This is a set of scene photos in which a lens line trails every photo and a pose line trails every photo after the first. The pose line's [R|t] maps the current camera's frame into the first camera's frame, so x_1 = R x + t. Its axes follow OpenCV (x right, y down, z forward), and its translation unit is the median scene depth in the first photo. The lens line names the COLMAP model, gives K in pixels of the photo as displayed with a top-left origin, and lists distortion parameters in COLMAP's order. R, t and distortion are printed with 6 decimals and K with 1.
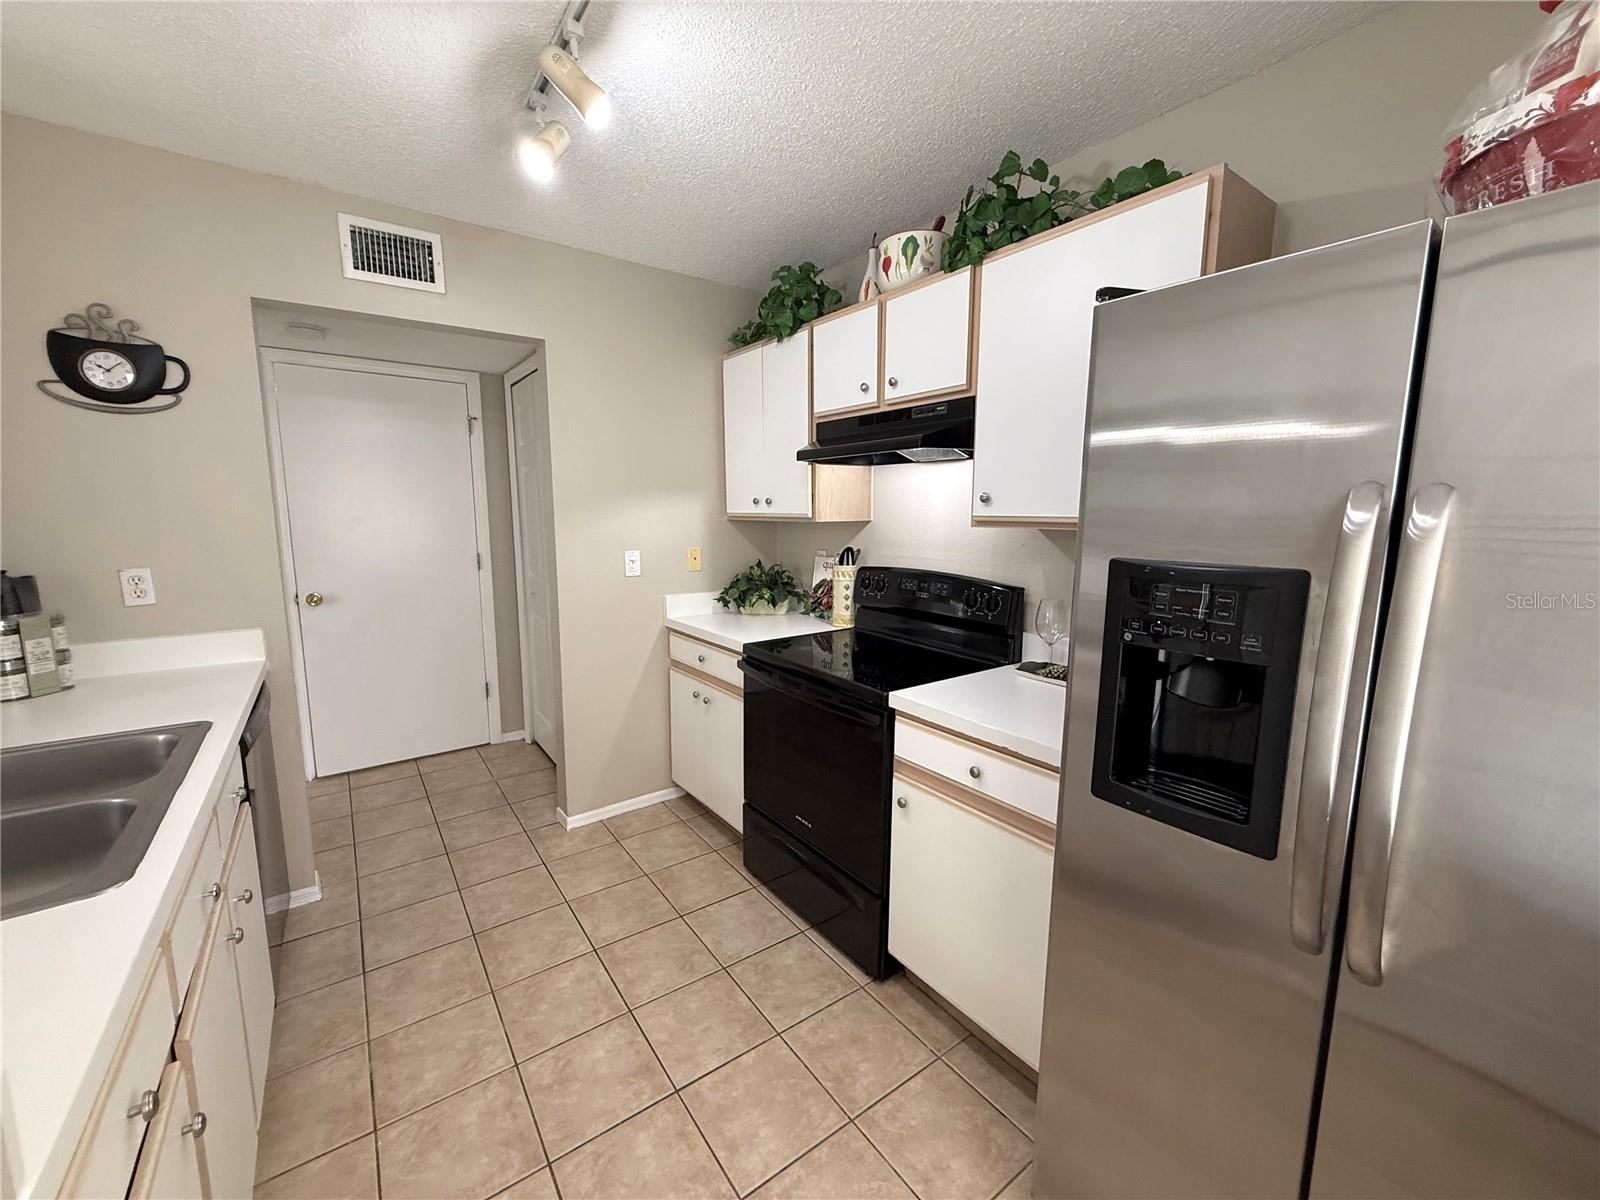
lens RADIAL K [[638.9, 0, 793.6], [0, 638.9, 599.9], [0, 0, 1]] dist [0.001077, 0.000057]
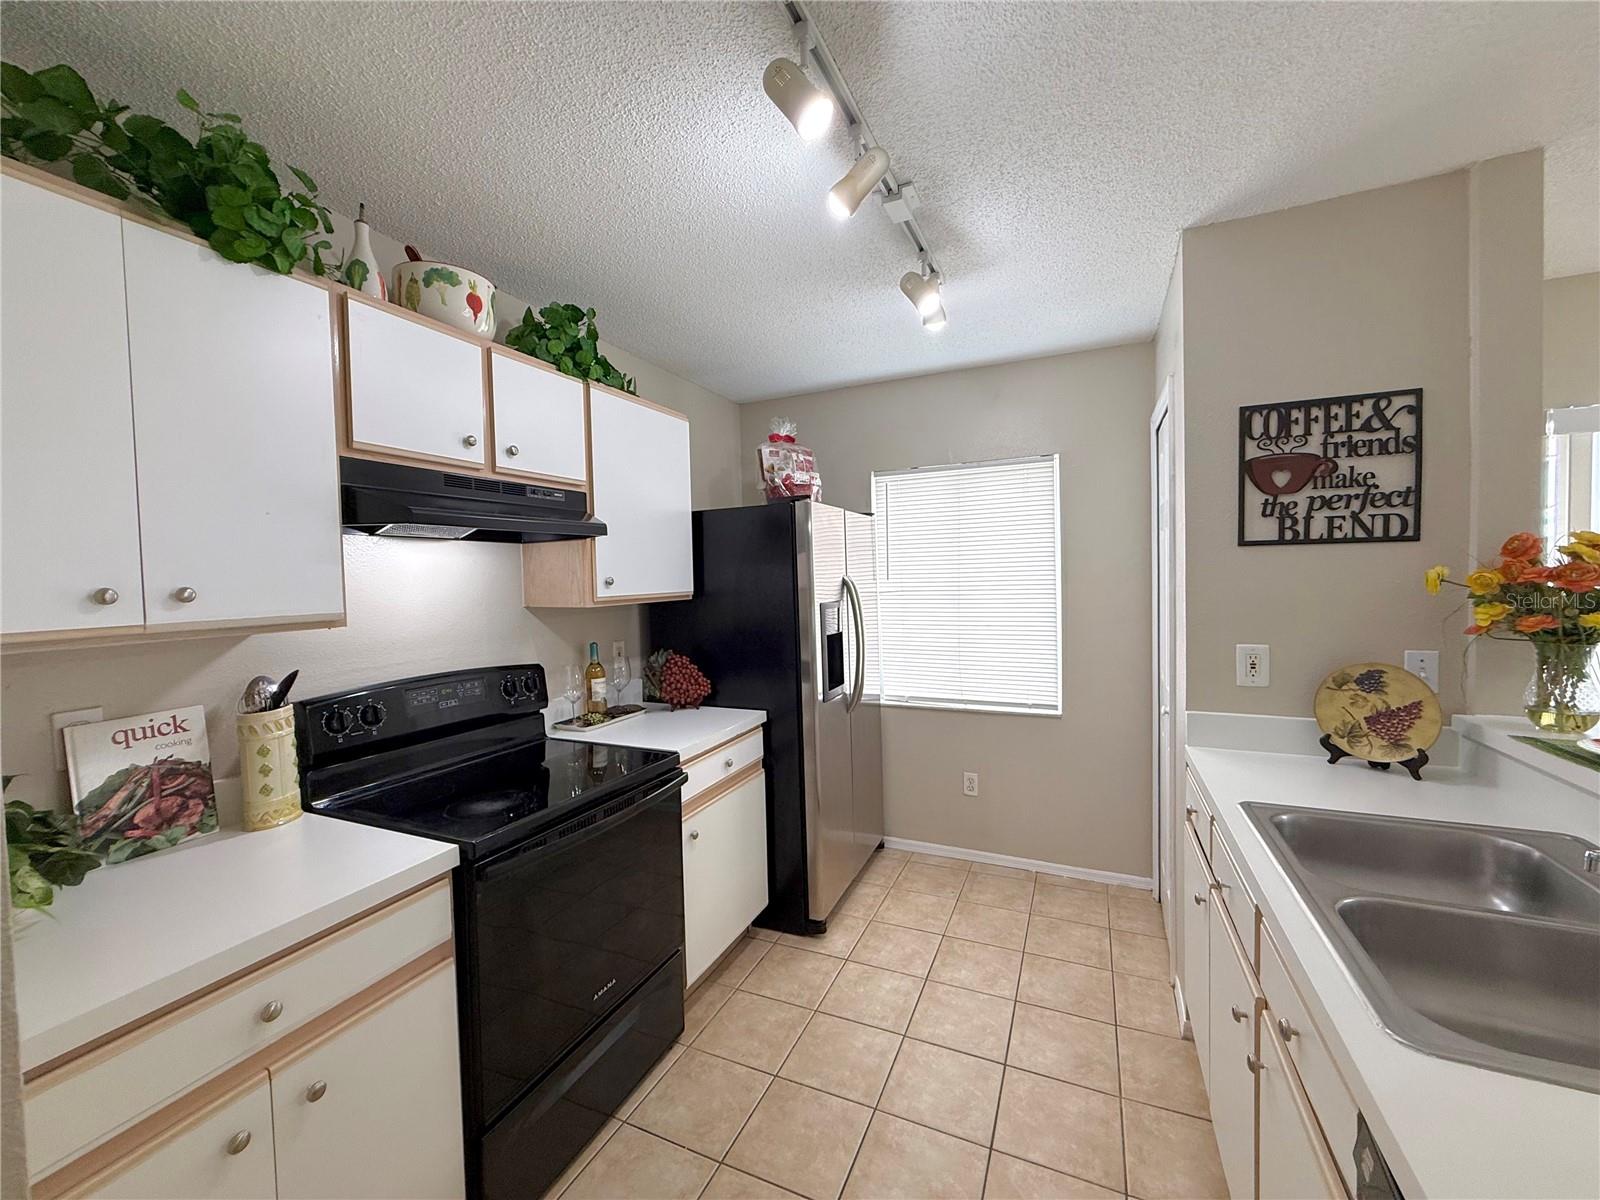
lens RADIAL K [[638.9, 0, 793.6], [0, 638.9, 599.9], [0, 0, 1]] dist [0.001077, 0.000057]
pose [[-0.494098, -0.025424, 0.869034, -0.787369], [0.146602, 0.982823, 0.112105, -0.181363], [-0.856957, 0.182793, -0.481884, 1.119103]]
